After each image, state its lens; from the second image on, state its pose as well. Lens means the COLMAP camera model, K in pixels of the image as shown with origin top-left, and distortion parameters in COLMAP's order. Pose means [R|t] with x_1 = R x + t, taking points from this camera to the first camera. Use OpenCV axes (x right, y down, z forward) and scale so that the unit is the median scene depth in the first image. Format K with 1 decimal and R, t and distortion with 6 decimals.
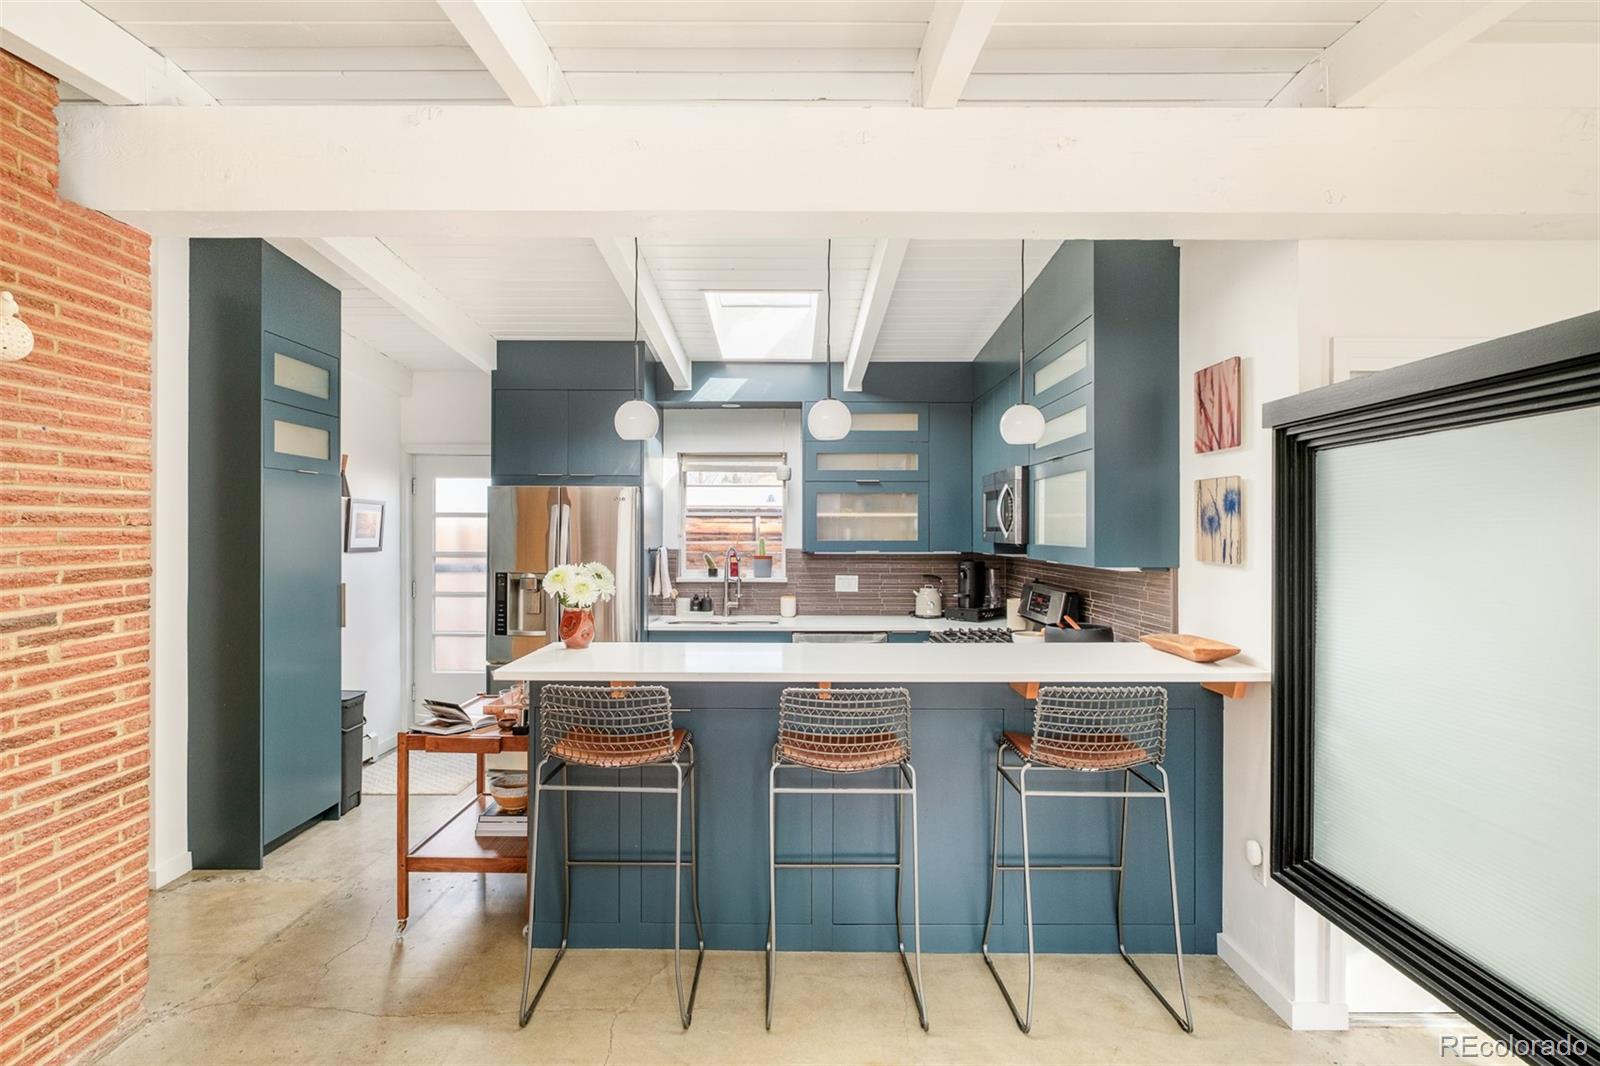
lens RADIAL K [[821.3, 0, 804.8], [0, 821.3, 534.0], [0, 0, 1]] dist [-0.007224, 0.002404]
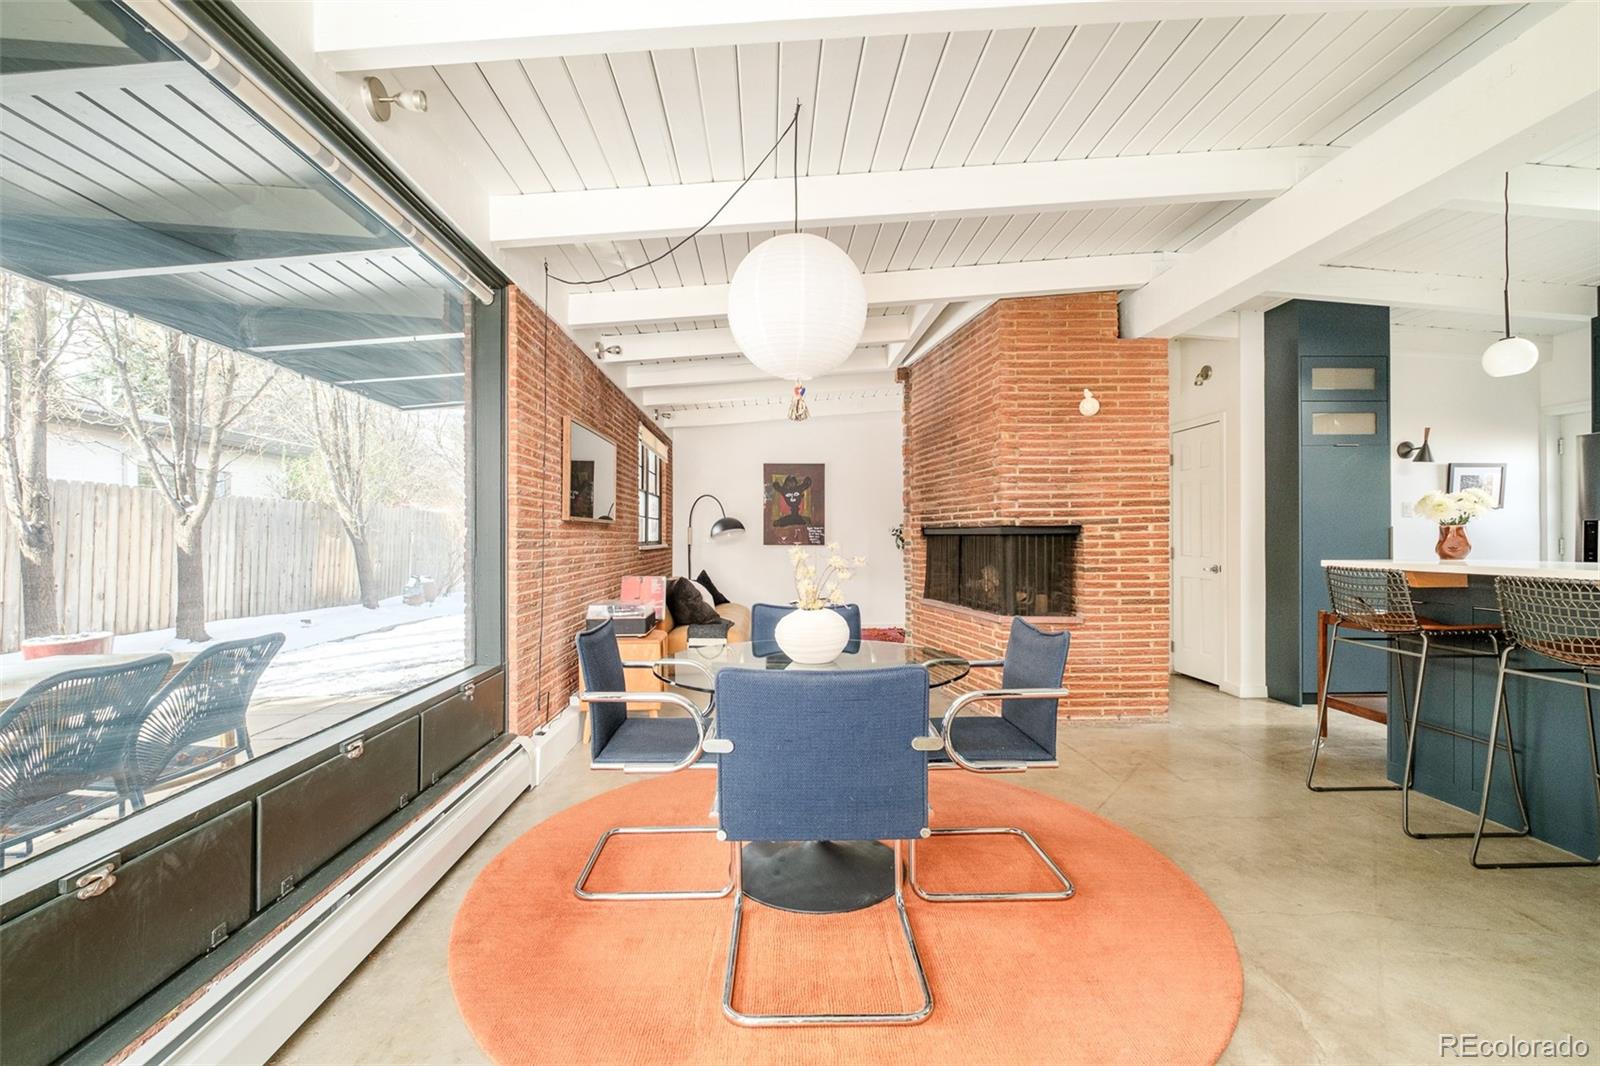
lens RADIAL K [[692.8, 0, 777.8], [0, 692.8, 541.7], [0, 0, 1]] dist [-0.010880, 0.000229]
pose [[0.004354, -0.002311, -0.999988, 0.881512], [0.004855, 0.999986, -0.002290, 0.136181], [0.999979, -0.004845, 0.004365, 0.017252]]
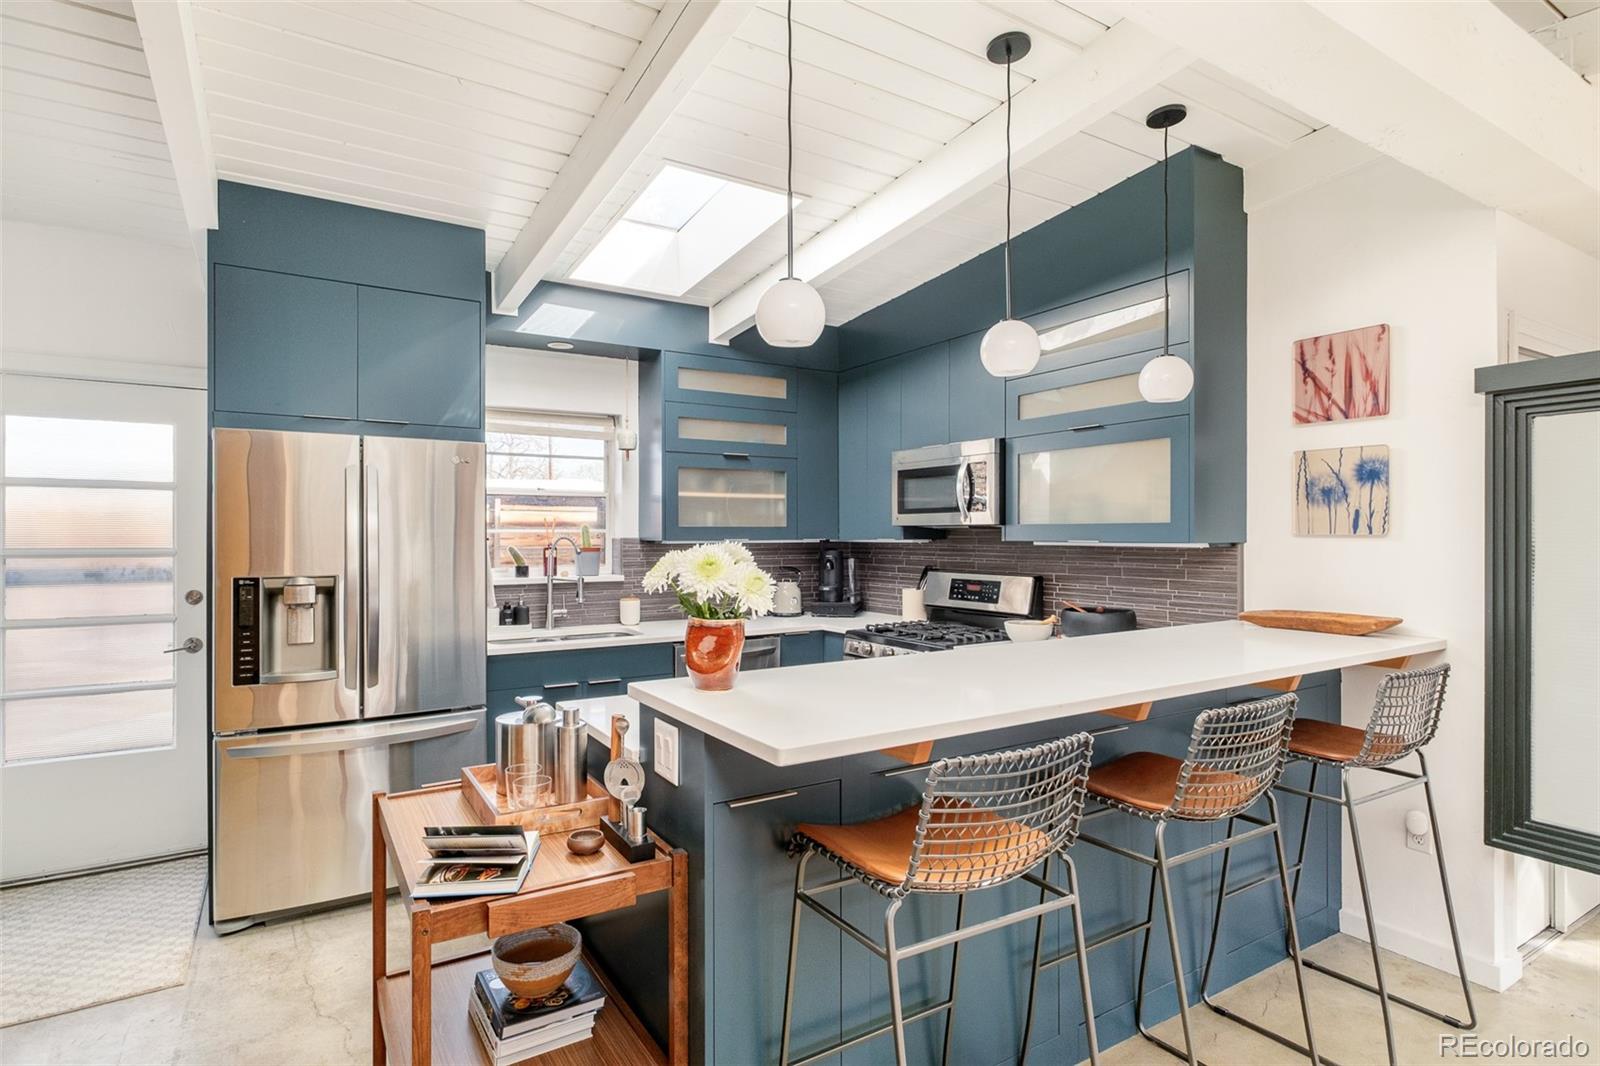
lens RADIAL K [[810.3, 0, 803.2], [0, 810.3, 541.9], [0, 0, 1]] dist [0.003945, -0.000348]
pose [[0.853634, -0.009664, 0.520784, -0.652121], [0.006086, 0.999945, 0.008580, 0.037527], [-0.520838, -0.004155, 0.853645, 0.589824]]
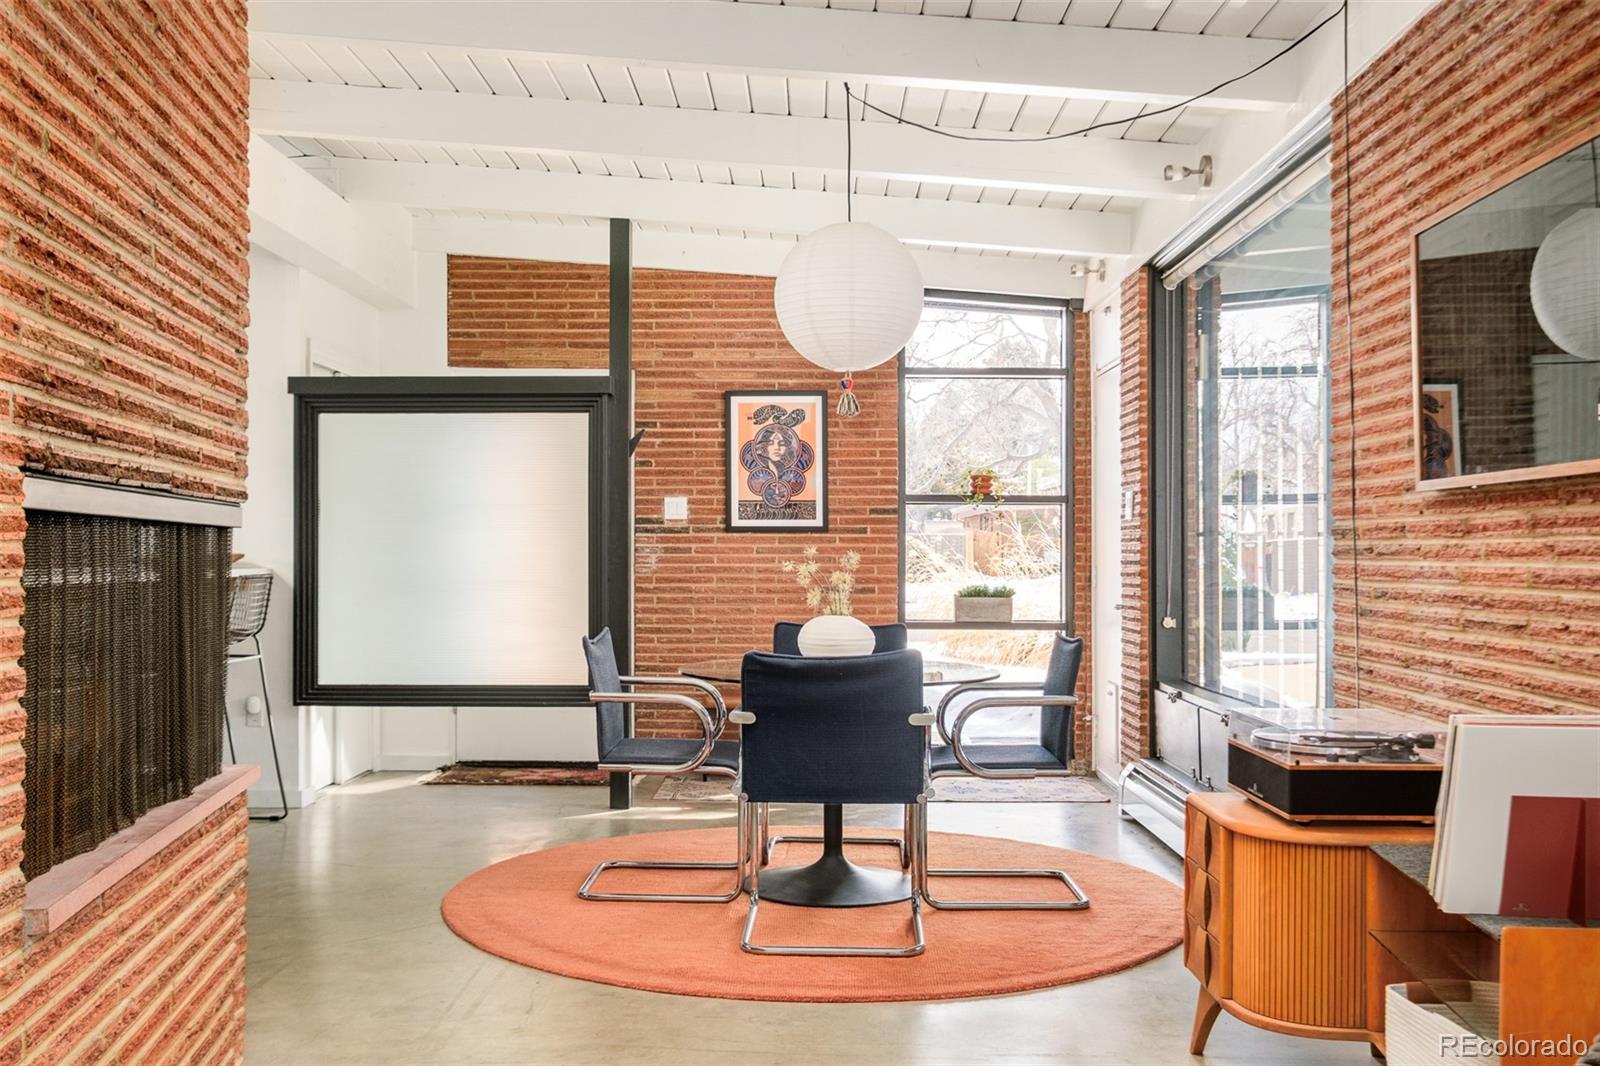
lens RADIAL K [[1500.0, 0, 789.4], [0, 1500.0, 553.5], [0, 0, 1]] dist [-0.008141, 0.000000]
pose [[0.023076, -0.007103, 0.999708, -2.022777], [-0.001146, 0.999974, 0.007131, 0.128080], [-0.999733, -0.001311, 0.023067, 0.076624]]
